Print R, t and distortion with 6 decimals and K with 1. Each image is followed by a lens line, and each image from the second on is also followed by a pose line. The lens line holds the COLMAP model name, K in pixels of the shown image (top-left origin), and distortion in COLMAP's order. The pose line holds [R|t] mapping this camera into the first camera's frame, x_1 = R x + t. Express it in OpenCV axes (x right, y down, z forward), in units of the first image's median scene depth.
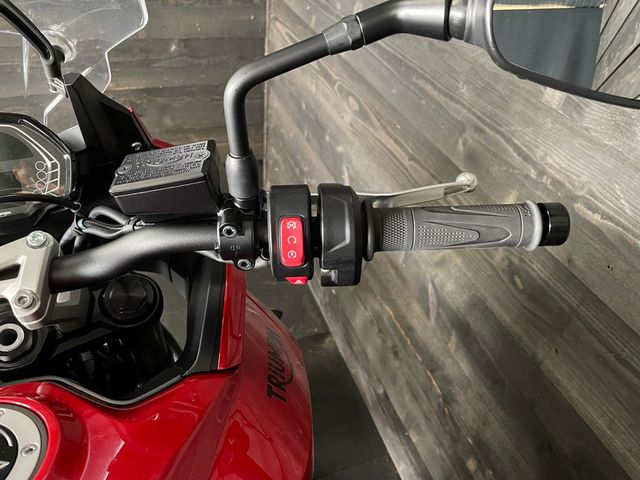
lens RADIAL K [[489.2, 0, 321.2], [0, 489.2, 237.1], [0, 0, 1]] dist [0.086441, -0.119569]
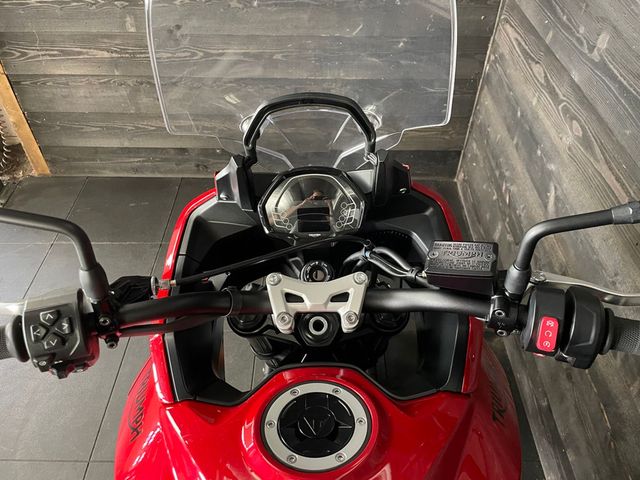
lens RADIAL K [[489.2, 0, 319.1], [0, 489.2, 228.3], [0, 0, 1]] dist [0.086441, -0.119569]
pose [[0.932588, 0.191007, -0.306262, -0.080130], [-0.167435, 0.980620, 0.101734, -0.088523], [0.319759, -0.043596, 0.946495, -0.149709]]
